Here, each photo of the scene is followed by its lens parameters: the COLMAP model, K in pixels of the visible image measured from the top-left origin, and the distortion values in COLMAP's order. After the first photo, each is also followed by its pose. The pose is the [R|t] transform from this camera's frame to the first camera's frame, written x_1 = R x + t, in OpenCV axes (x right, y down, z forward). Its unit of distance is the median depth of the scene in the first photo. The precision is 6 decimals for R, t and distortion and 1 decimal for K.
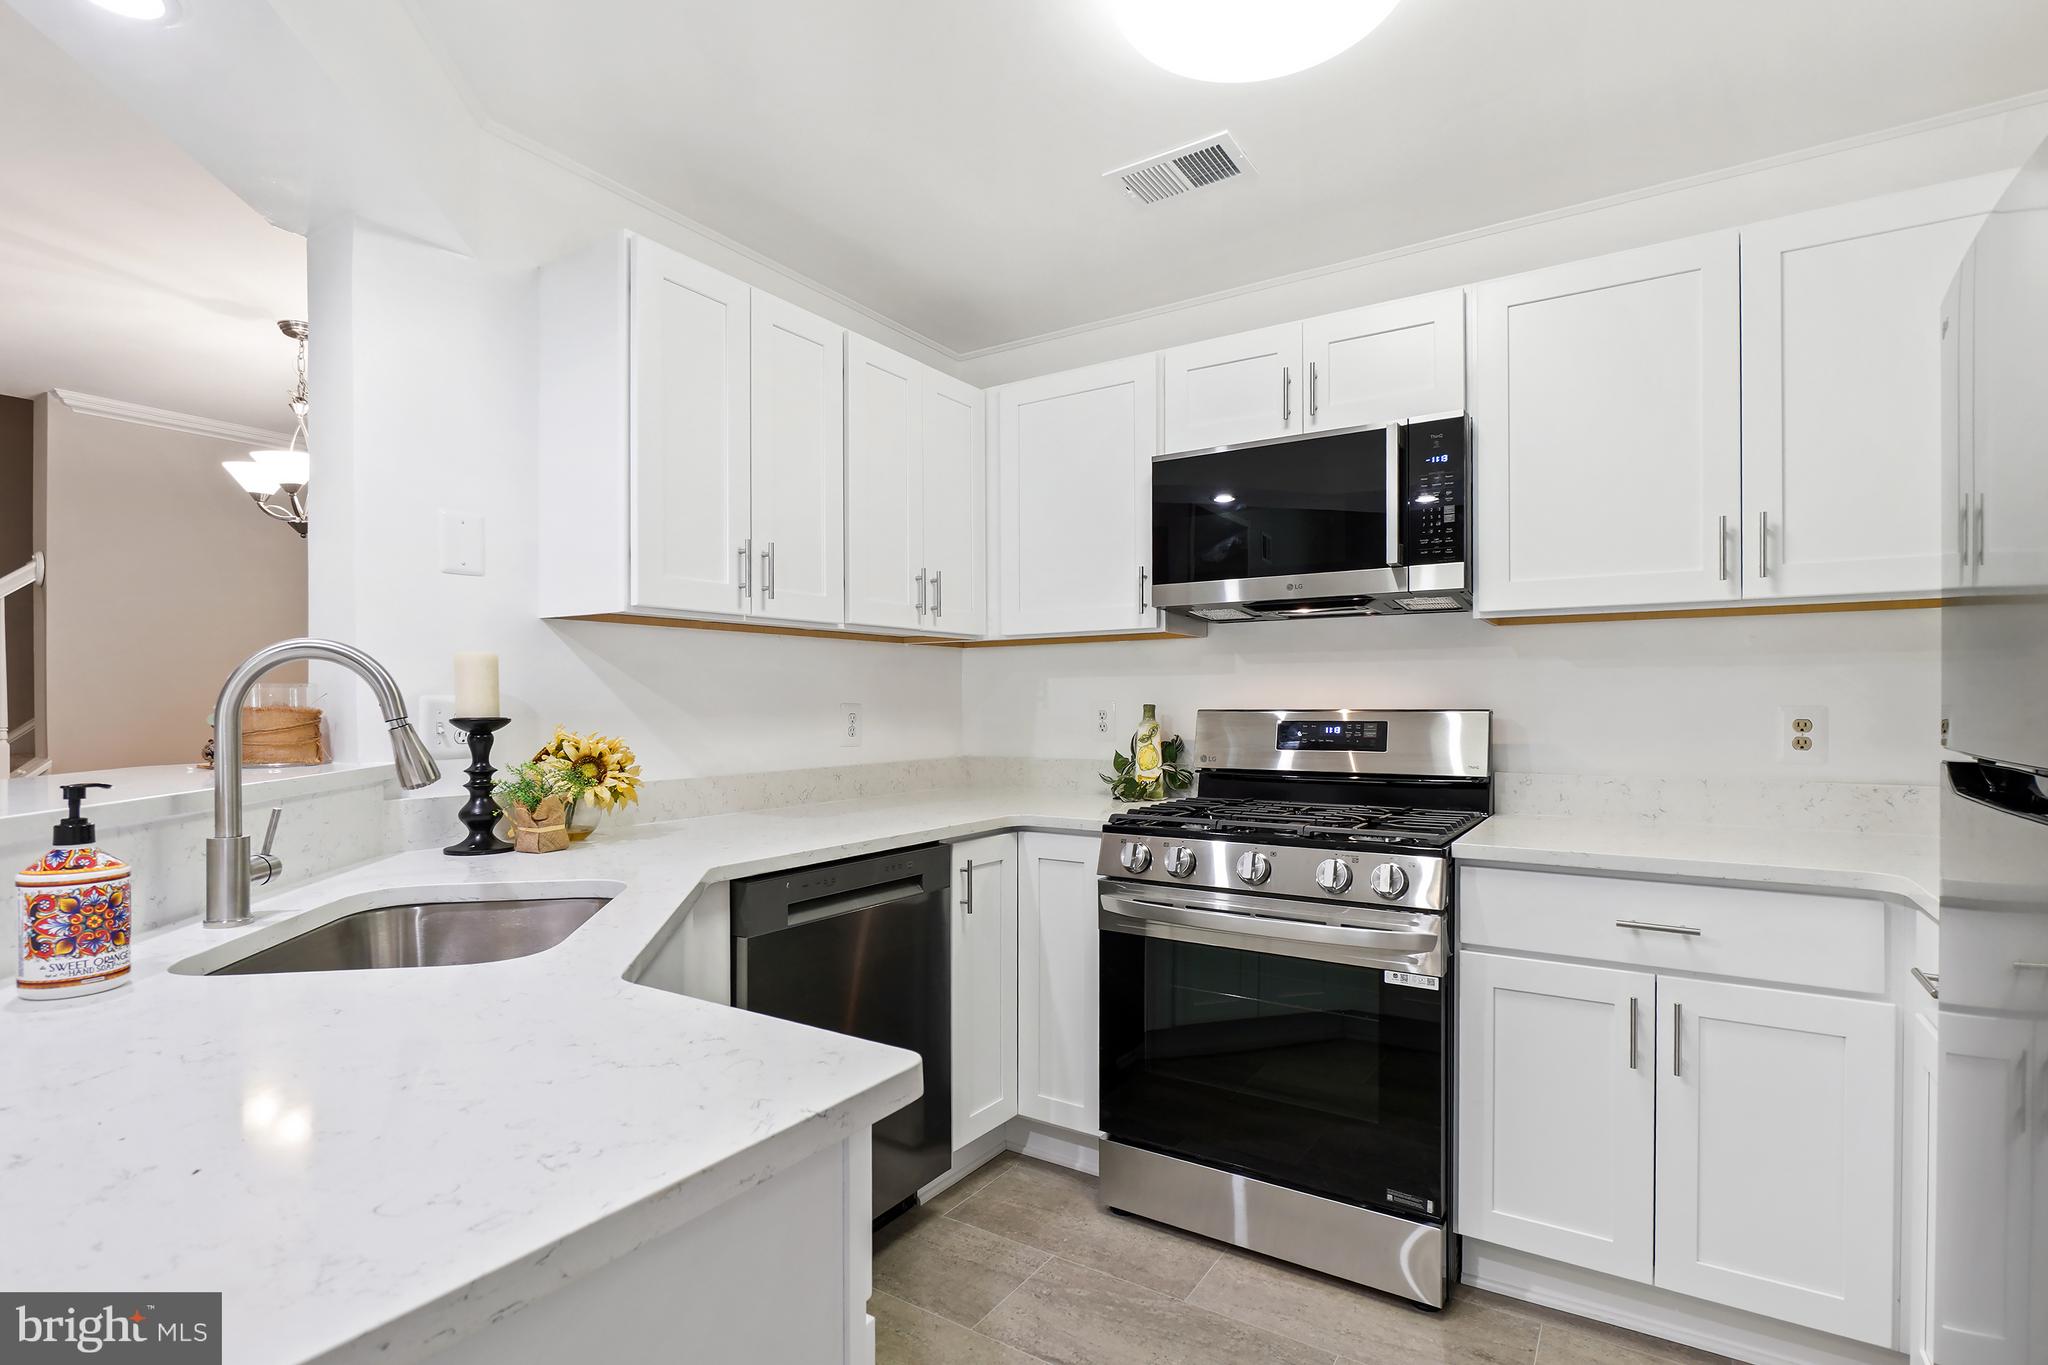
lens RADIAL K [[952.4, 0, 1019.7], [0, 952.4, 702.2], [0, 0, 1]] dist [-0.010189, -0.000039]
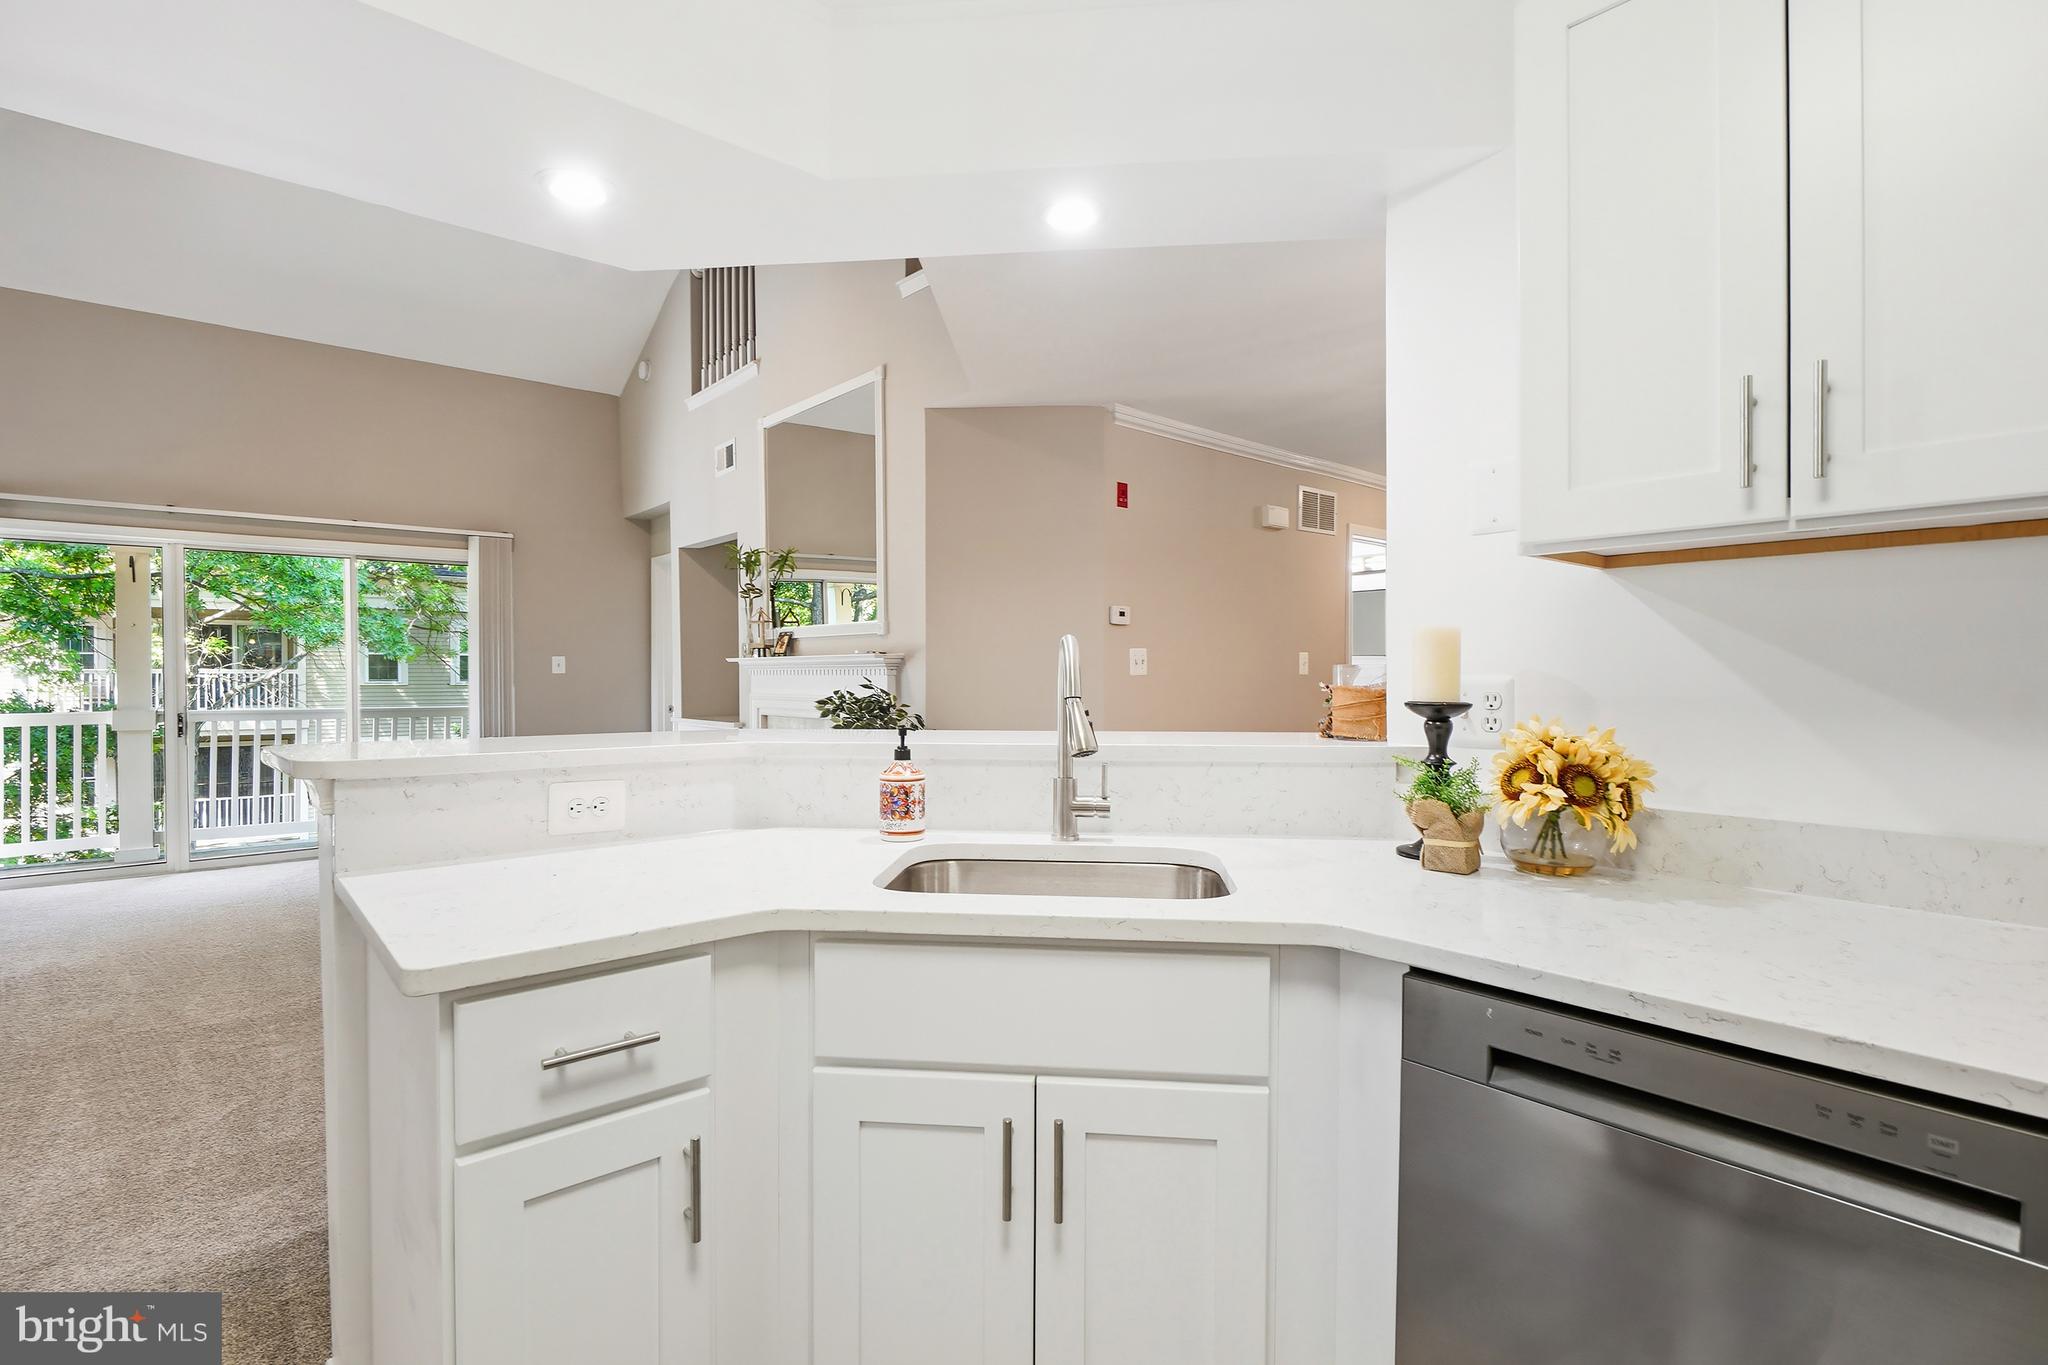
lens RADIAL K [[952.4, 0, 1019.5], [0, 952.4, 688.4], [0, 0, 1]] dist [-0.010189, -0.000039]
pose [[-0.258212, 0.018248, -0.965916, 0.293066], [0.000912, 0.999826, 0.018645, -0.009792], [0.966088, 0.003933, -0.258183, 0.688770]]
